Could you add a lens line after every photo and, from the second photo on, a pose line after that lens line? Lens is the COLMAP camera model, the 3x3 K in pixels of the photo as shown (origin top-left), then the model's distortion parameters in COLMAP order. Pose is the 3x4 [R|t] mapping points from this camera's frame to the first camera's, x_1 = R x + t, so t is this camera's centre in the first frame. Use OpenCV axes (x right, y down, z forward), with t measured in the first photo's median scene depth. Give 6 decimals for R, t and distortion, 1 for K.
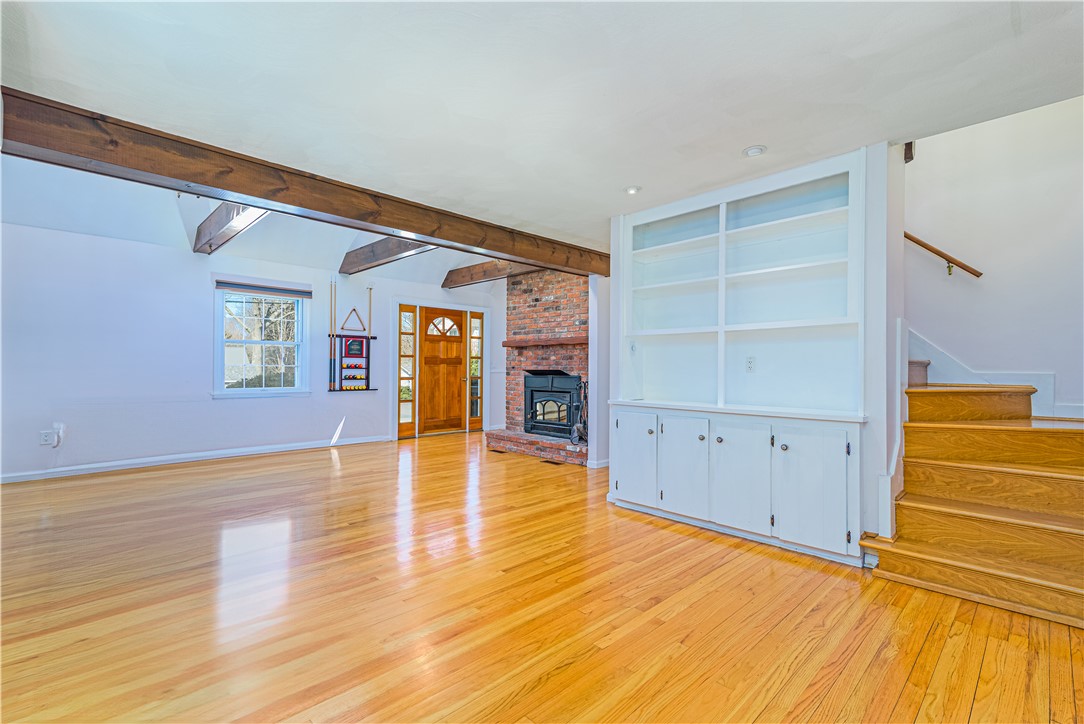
lens RADIAL K [[494.7, 0, 545.0], [0, 494.7, 362.3], [0, 0, 1]] dist [0.018594, -0.000593]
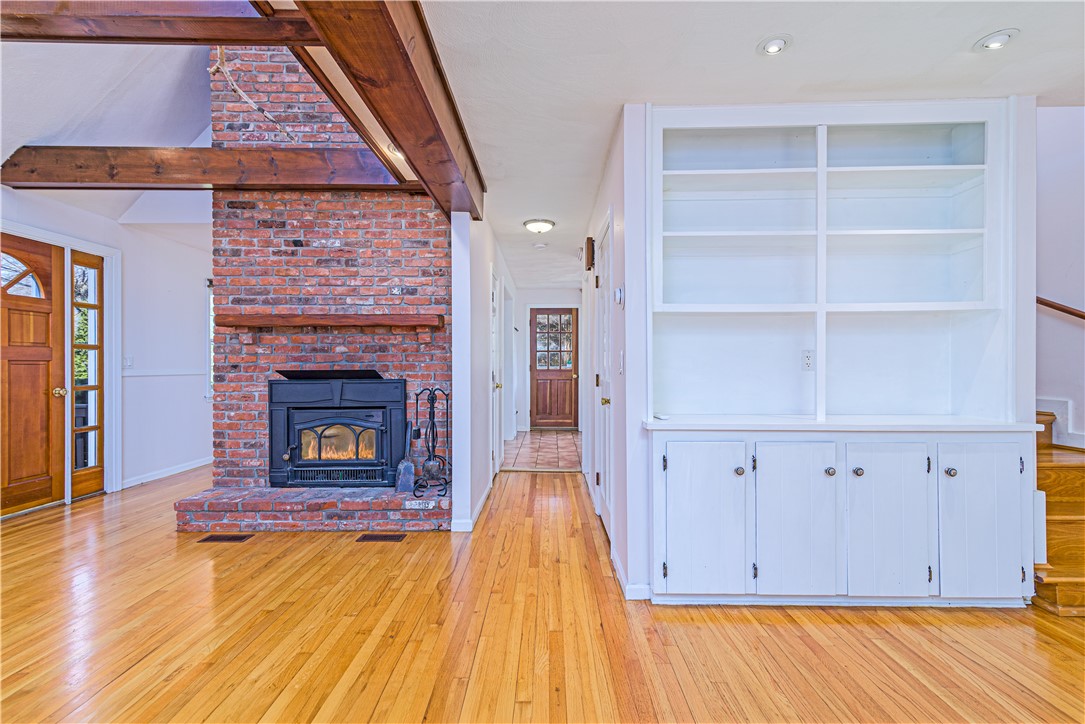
lens RADIAL K [[495.1, 0, 545.5], [0, 495.1, 362.3], [0, 0, 1]] dist [0.018594, -0.000593]
pose [[0.705259, -0.002840, 0.708944, -0.216202], [-0.002314, 0.999977, 0.006308, 0.002315], [-0.708946, -0.006089, 0.705237, 0.415679]]
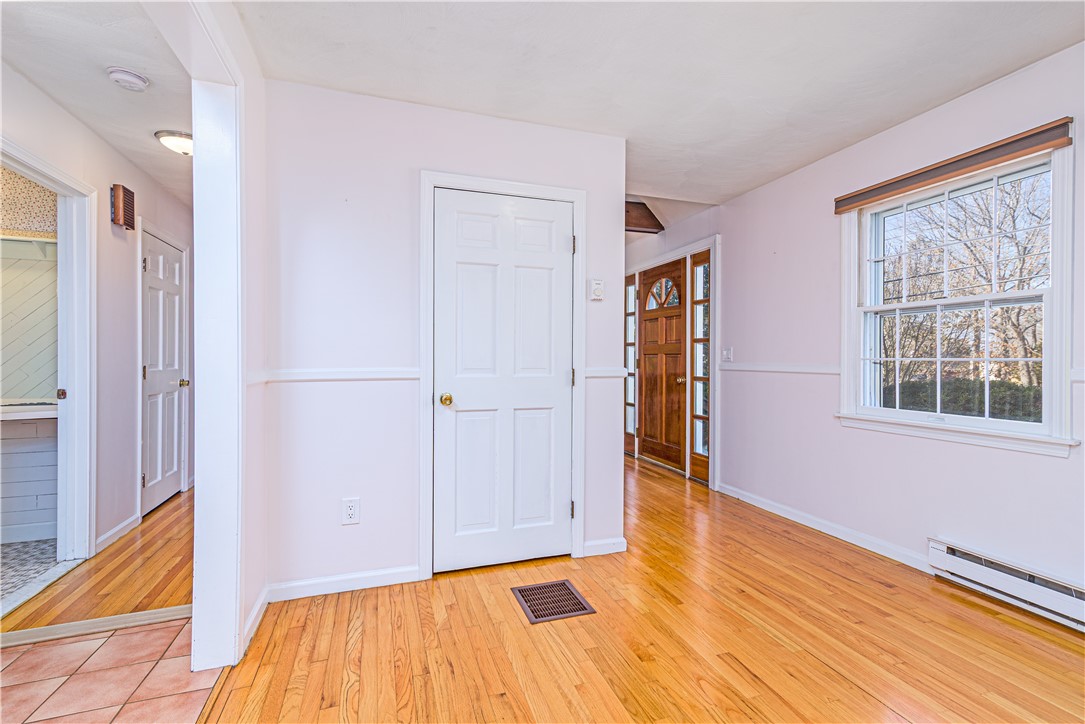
lens RADIAL K [[495.1, 0, 545.5], [0, 495.1, 362.3], [0, 0, 1]] dist [0.018594, -0.000593]
pose [[-0.437554, 0.000927, -0.899192, 0.503367], [0.006783, 0.999974, -0.002270, 0.017354], [0.899167, -0.007092, -0.437549, 1.361656]]
